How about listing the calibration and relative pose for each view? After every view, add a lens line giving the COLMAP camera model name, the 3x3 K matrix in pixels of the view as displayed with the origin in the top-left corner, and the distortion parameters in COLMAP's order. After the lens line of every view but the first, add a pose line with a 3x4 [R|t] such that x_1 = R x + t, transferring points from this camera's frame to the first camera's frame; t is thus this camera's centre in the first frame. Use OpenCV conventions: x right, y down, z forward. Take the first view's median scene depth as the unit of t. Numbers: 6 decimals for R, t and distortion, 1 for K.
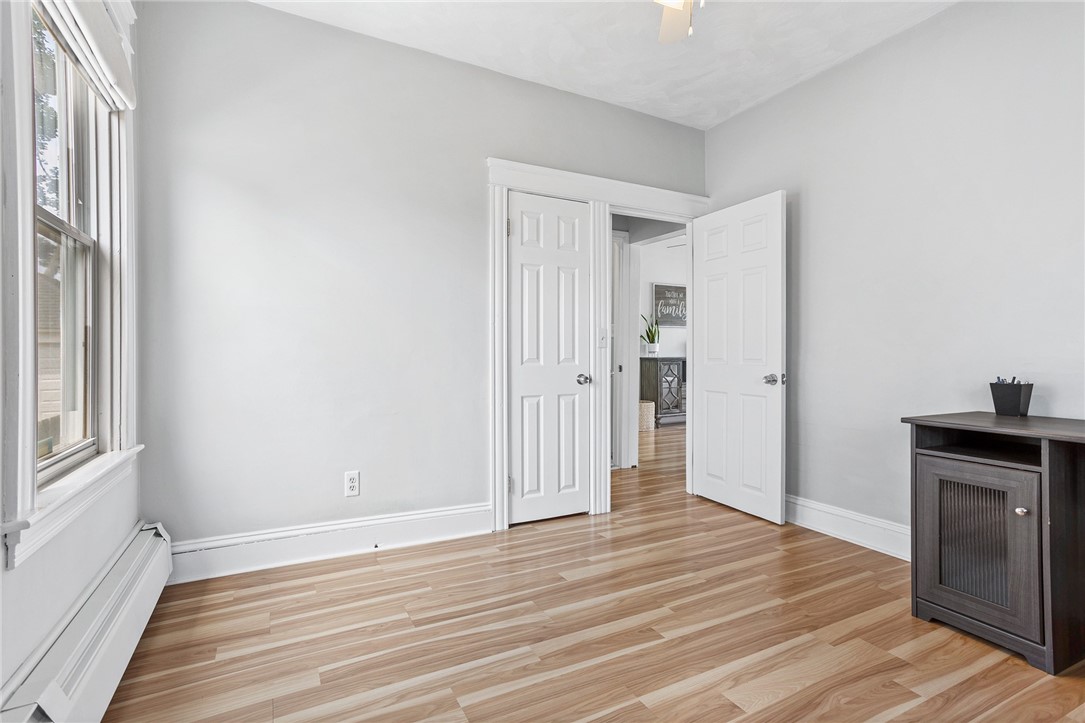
lens RADIAL K [[523.6, 0, 538.7], [0, 523.6, 353.6], [0, 0, 1]] dist [-0.031871, 0.031573]
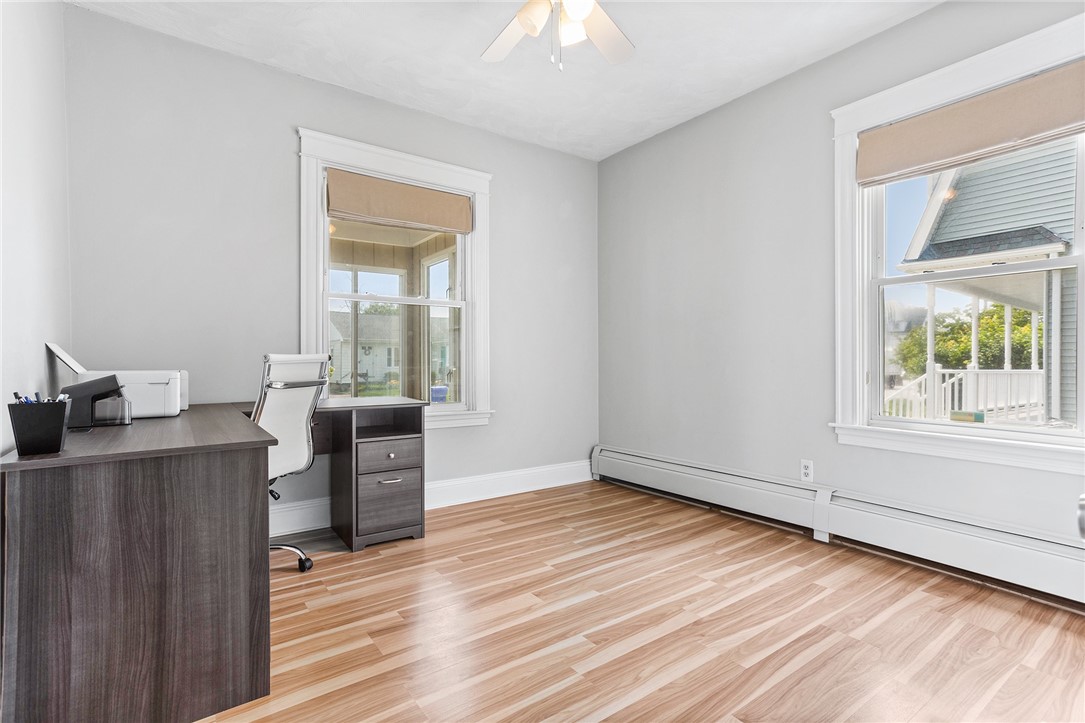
lens RADIAL K [[523.6, 0, 538.7], [0, 523.6, 353.6], [0, 0, 1]] dist [-0.031871, 0.031573]
pose [[-0.989995, -0.000860, -0.141103, 0.475502], [0.001244, 0.999889, -0.014826, 0.011133], [0.141100, -0.014853, -0.989884, 2.021358]]
